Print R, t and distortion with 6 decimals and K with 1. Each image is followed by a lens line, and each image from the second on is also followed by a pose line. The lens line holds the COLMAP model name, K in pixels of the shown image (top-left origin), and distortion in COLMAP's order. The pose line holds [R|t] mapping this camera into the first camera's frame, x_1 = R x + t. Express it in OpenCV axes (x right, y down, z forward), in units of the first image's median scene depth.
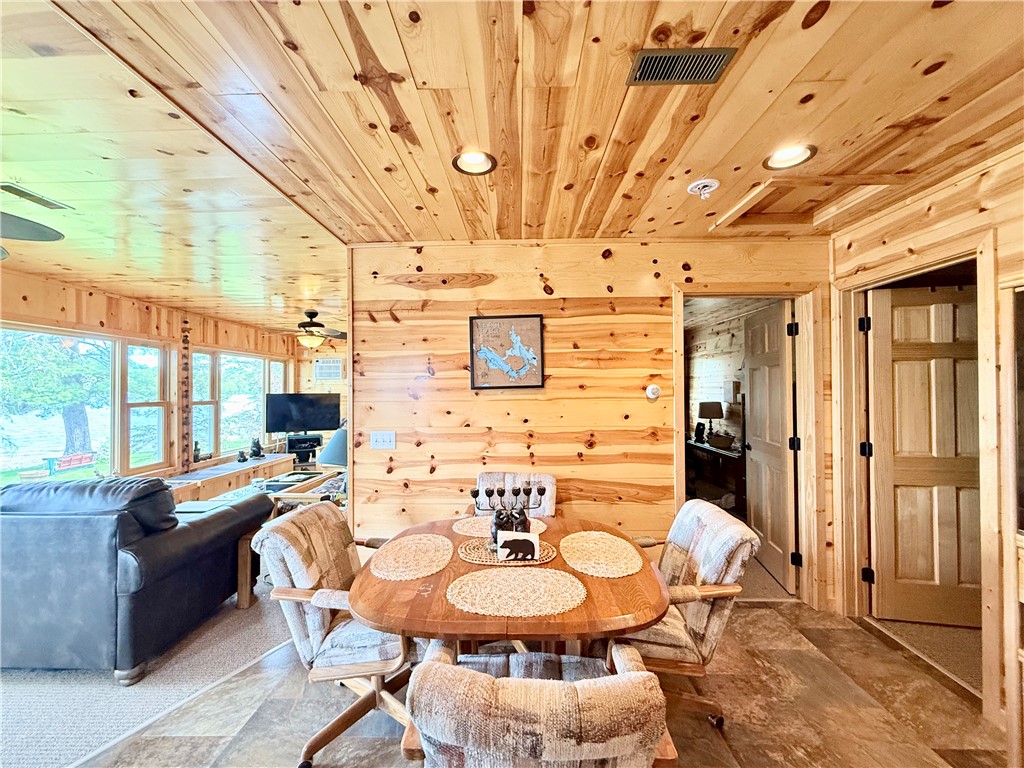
lens RADIAL K [[406.8, 0, 510.1], [0, 406.8, 384.8], [0, 0, 1]] dist [0.000572, -0.000382]
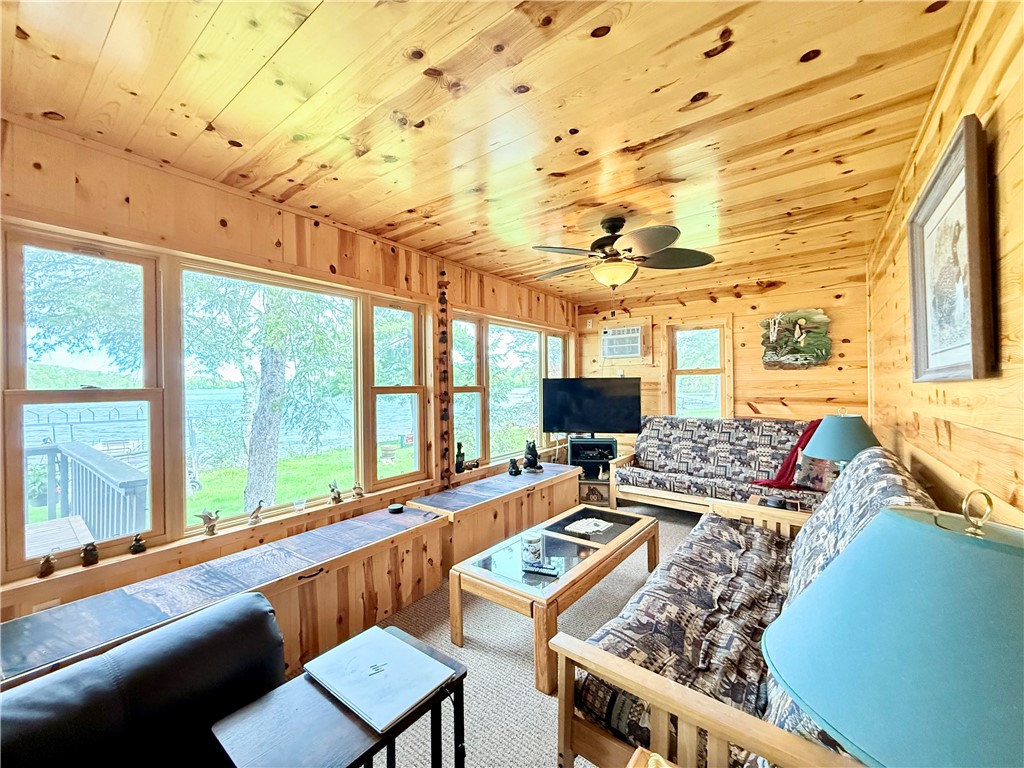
lens RADIAL K [[406.8, 0, 510.1], [0, 406.8, 384.8], [0, 0, 1]] dist [0.000572, -0.000382]
pose [[0.812797, -0.004358, -0.582530, -0.271801], [0.013427, 0.999847, 0.011254, 0.028973], [0.582392, -0.016969, 0.812731, 0.455204]]
